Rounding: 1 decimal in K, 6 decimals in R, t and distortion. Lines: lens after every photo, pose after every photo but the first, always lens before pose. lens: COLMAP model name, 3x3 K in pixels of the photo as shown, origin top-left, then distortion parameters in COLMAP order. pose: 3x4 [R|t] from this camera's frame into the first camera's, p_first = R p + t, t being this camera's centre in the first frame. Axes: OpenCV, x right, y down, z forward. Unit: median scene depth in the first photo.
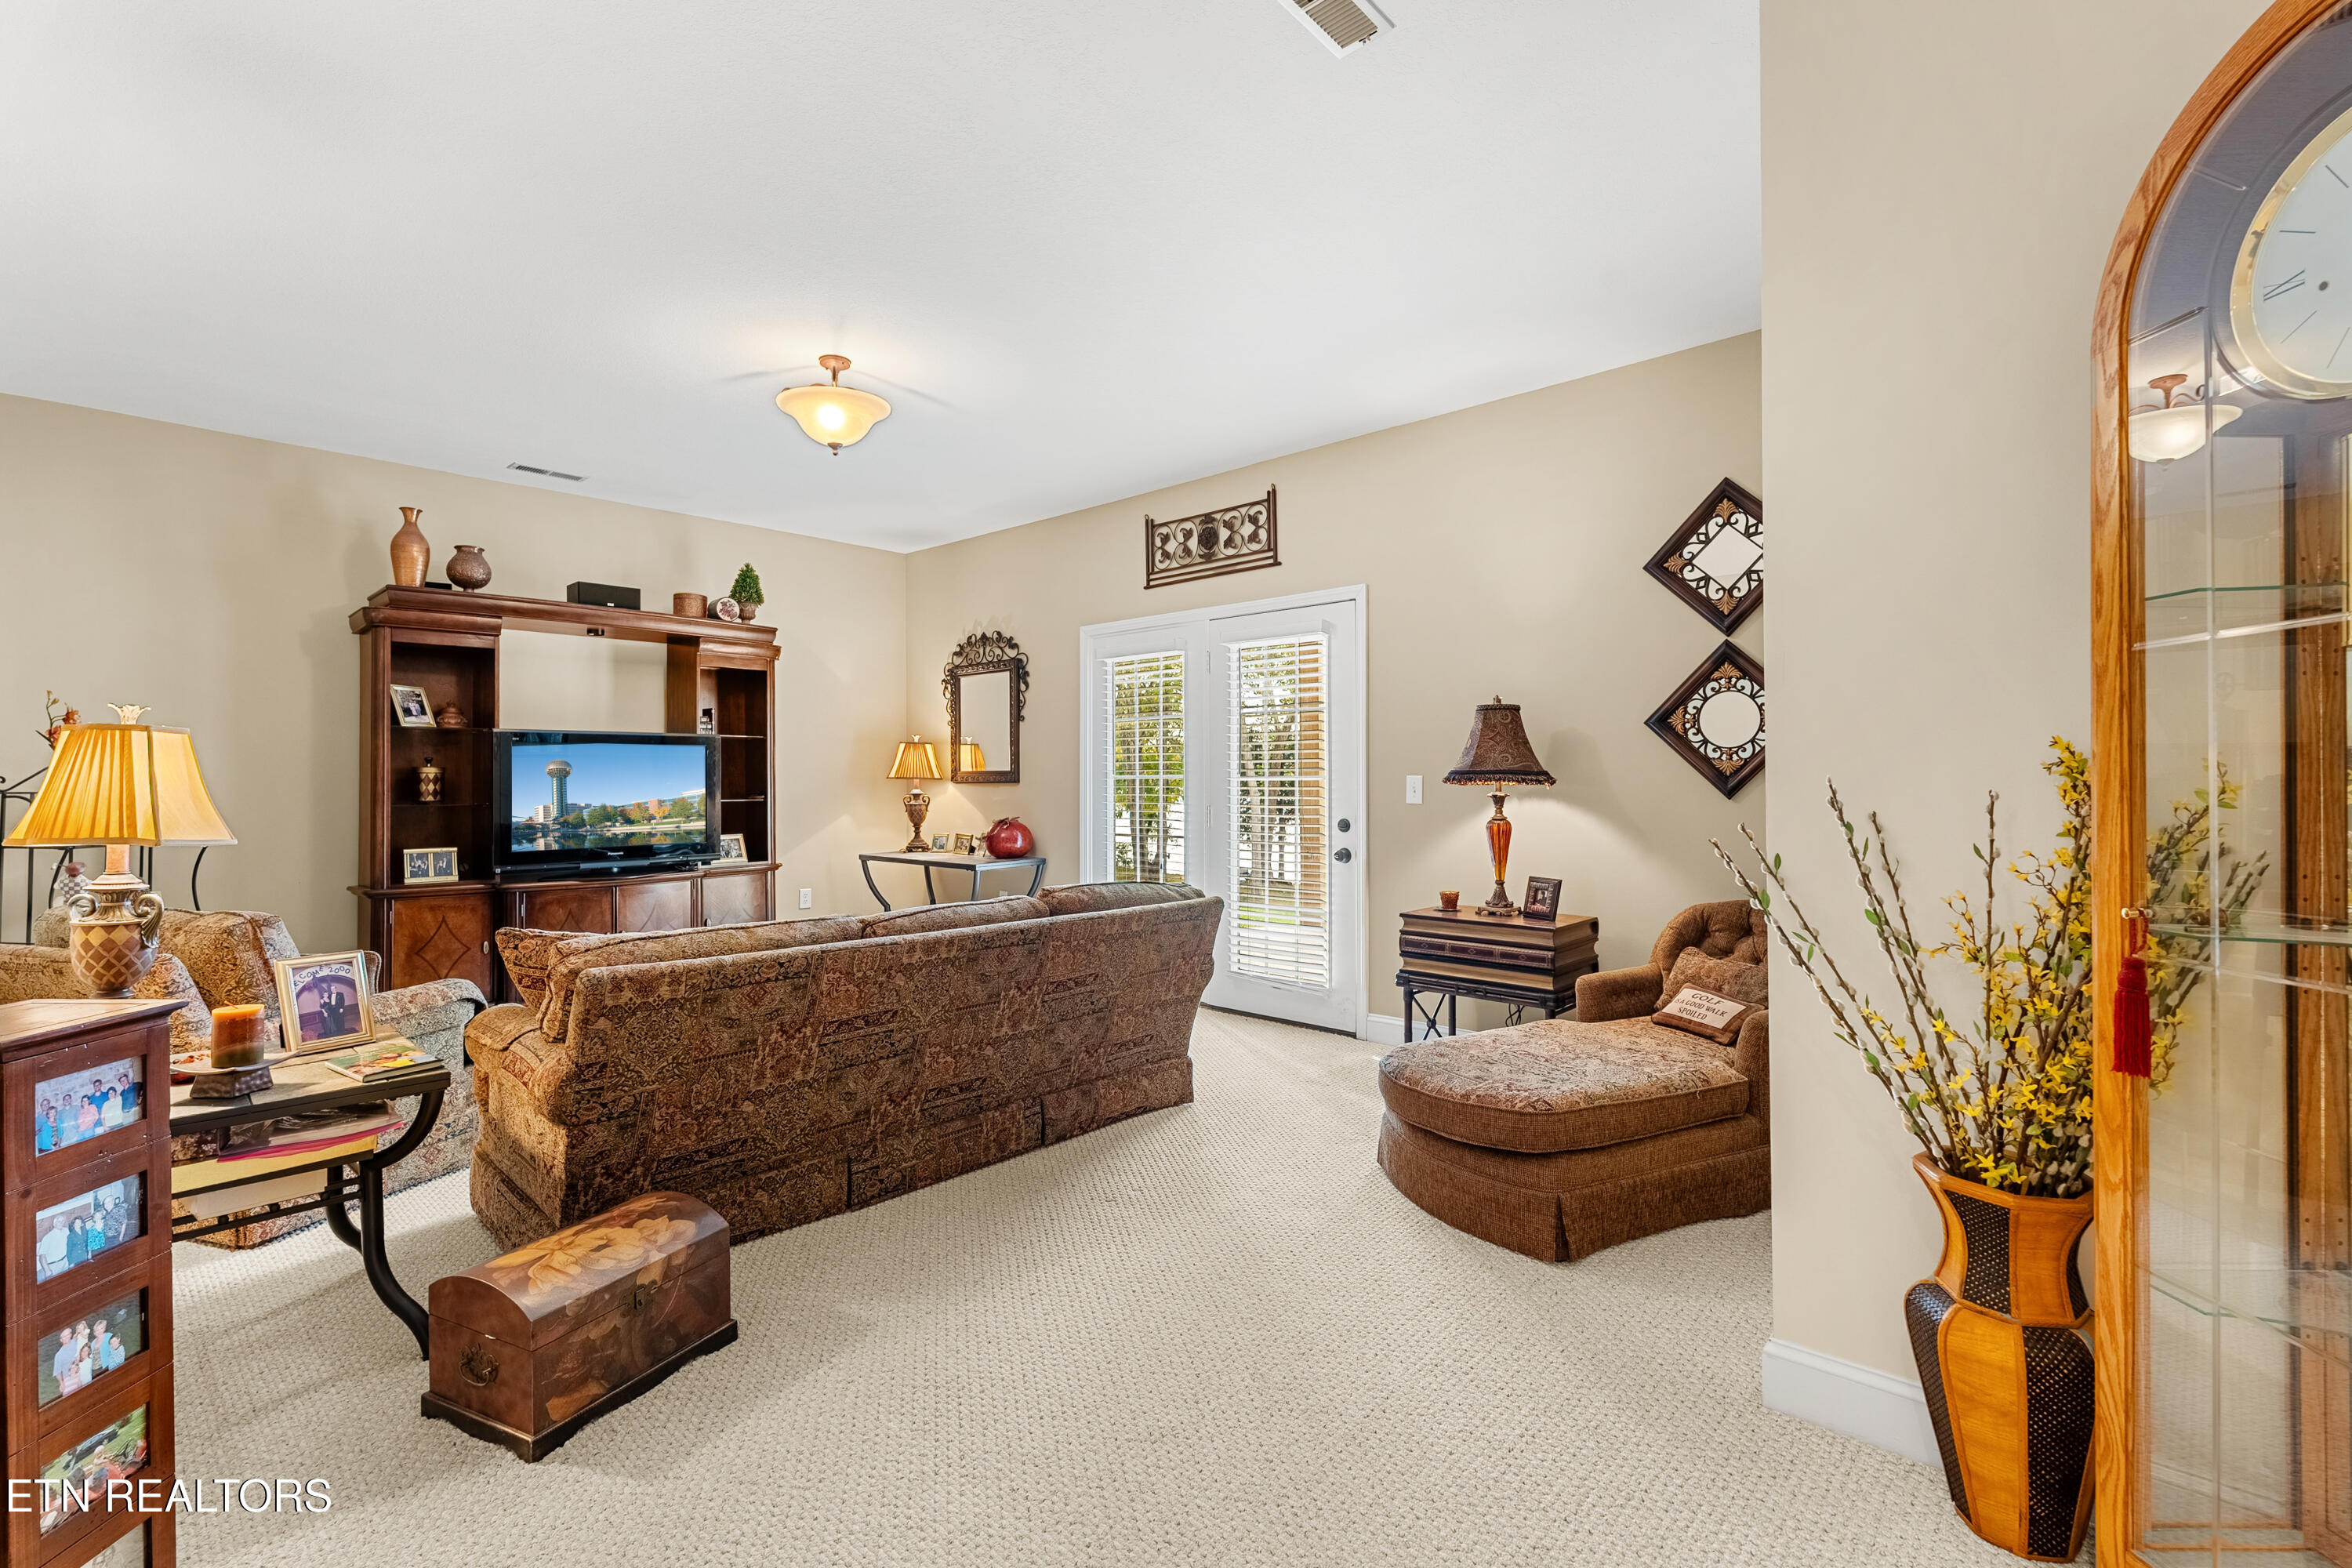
lens RADIAL K [[1071.1, 0, 1178.8], [0, 1071.1, 771.4], [0, 0, 1]] dist [0.013106, -0.000520]
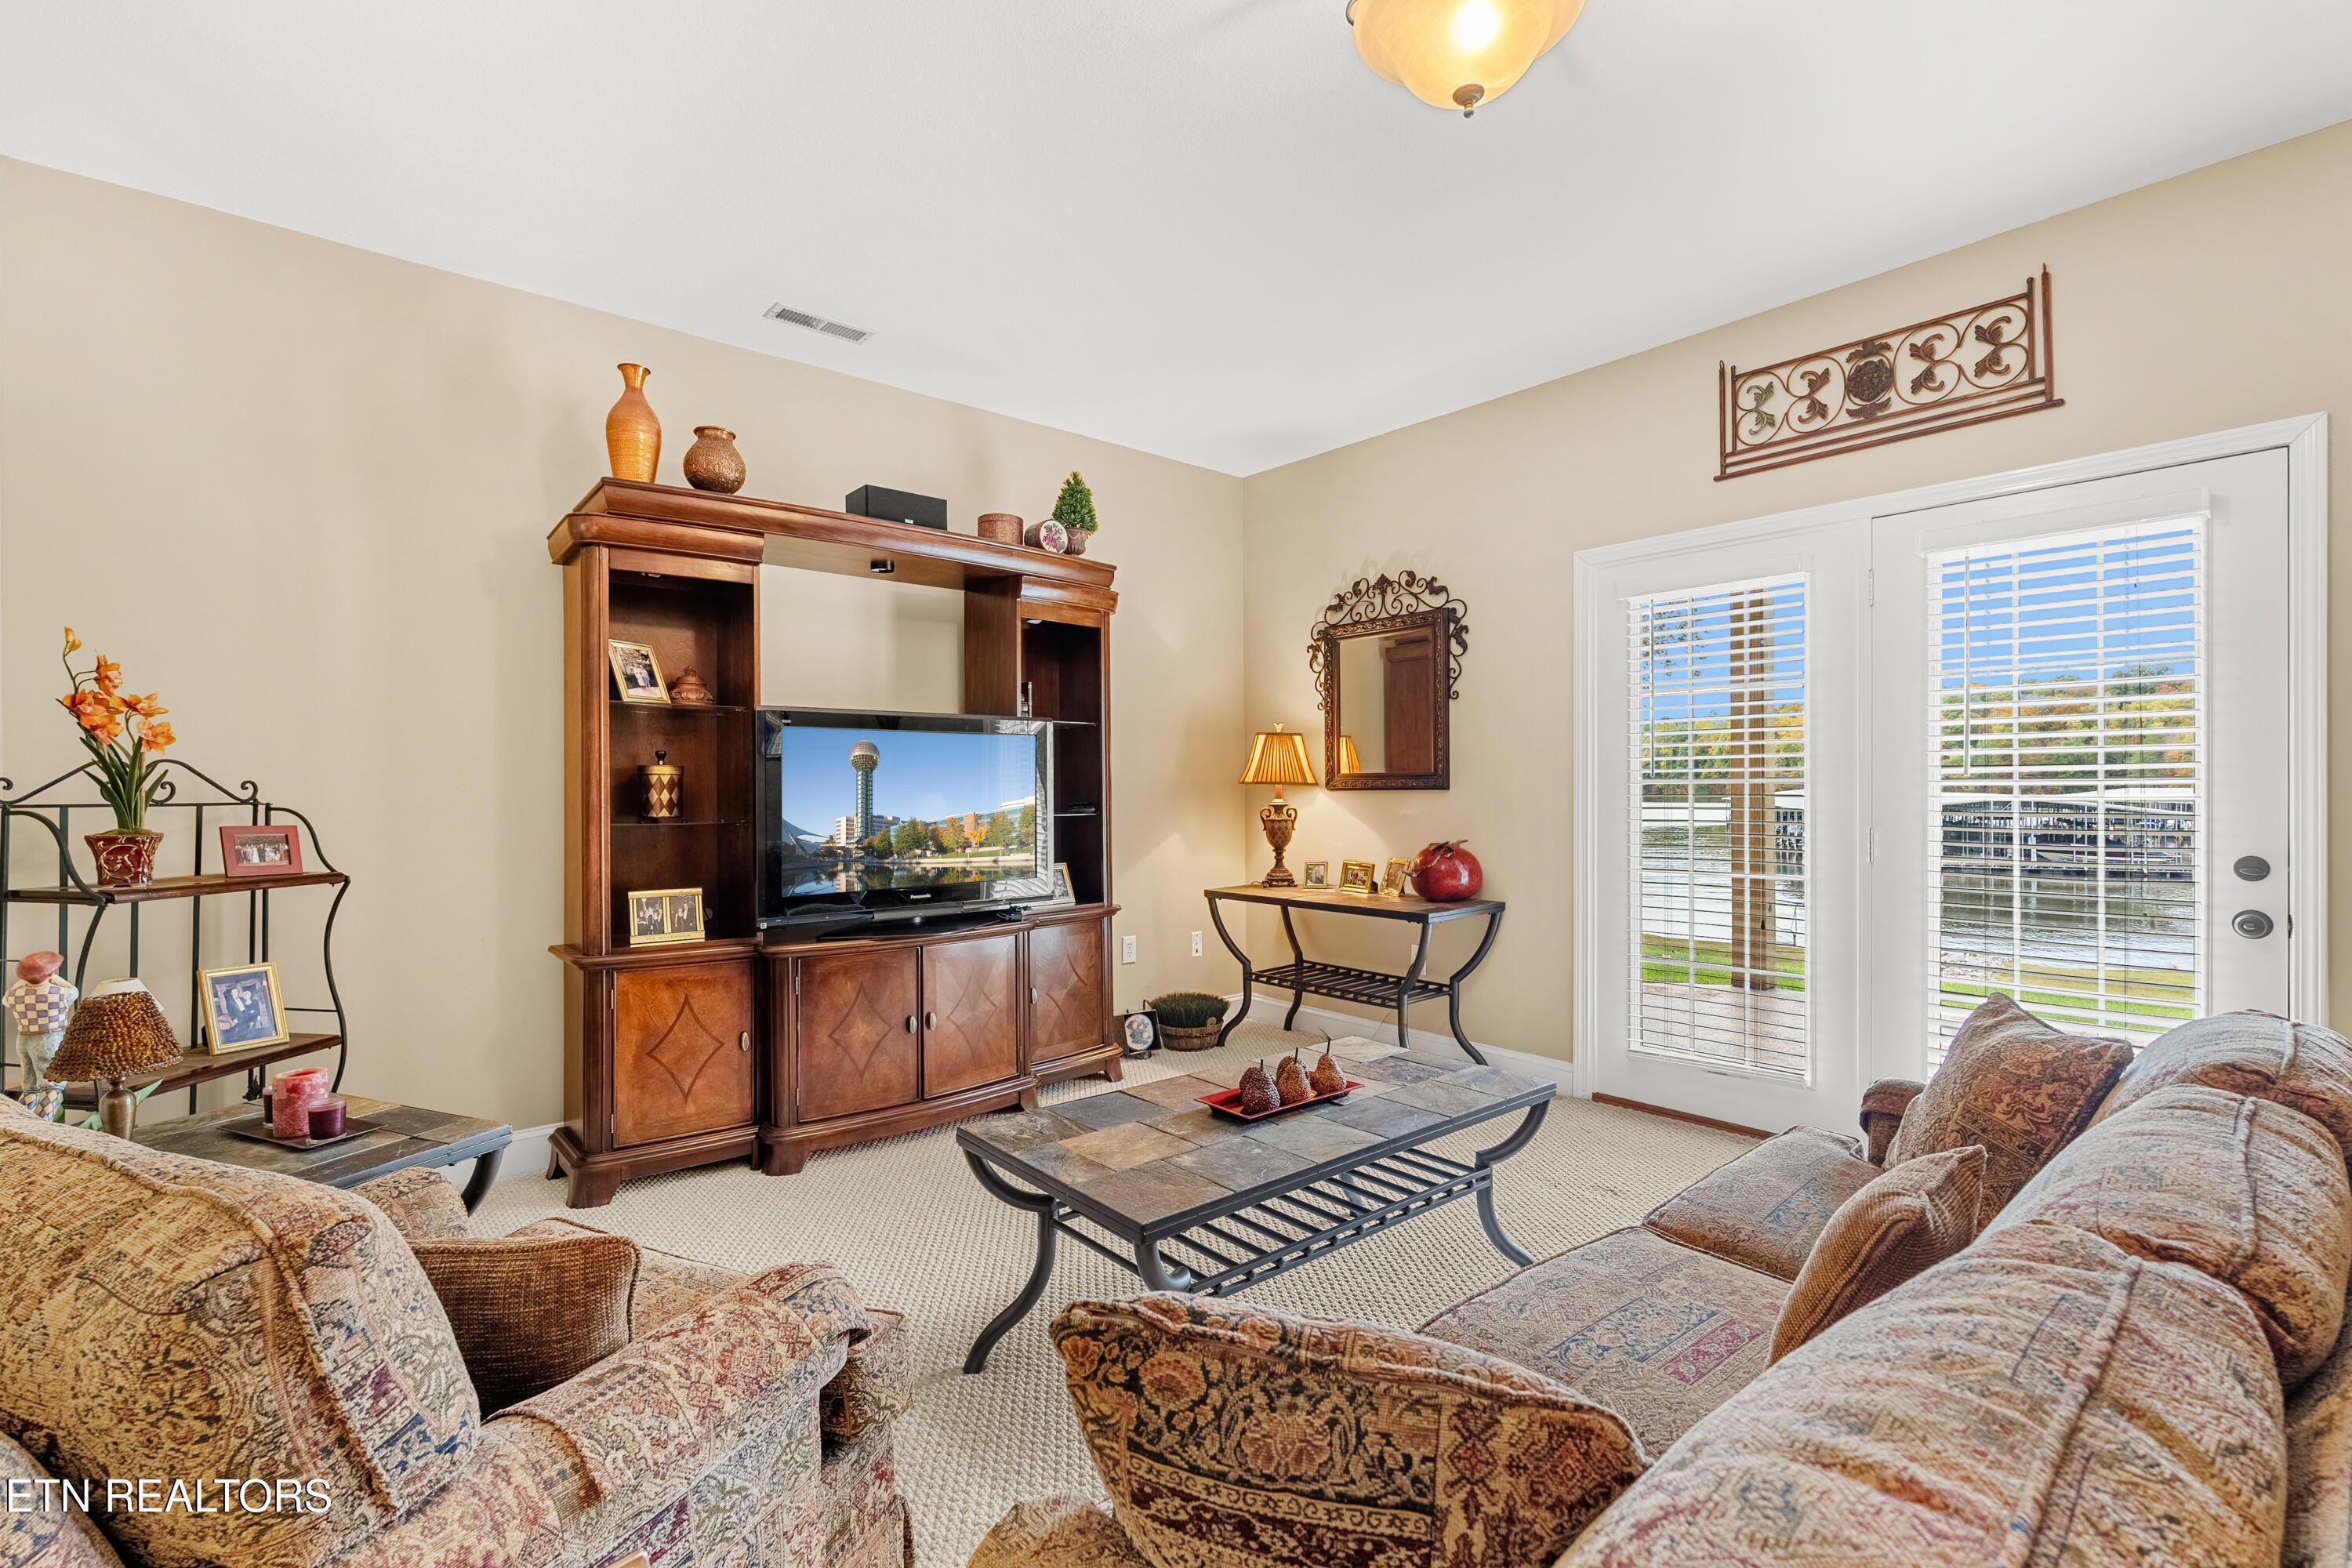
lens RADIAL K [[1040.8, 0, 1175.2], [0, 1040.8, 794.1], [0, 0, 1]] dist [-0.000585, 0.000042]
pose [[0.993914, 0.000500, -0.110153, -0.300683], [0.001032, 0.999903, 0.013856, 0.004845], [0.110150, -0.013885, 0.993818, 0.386193]]
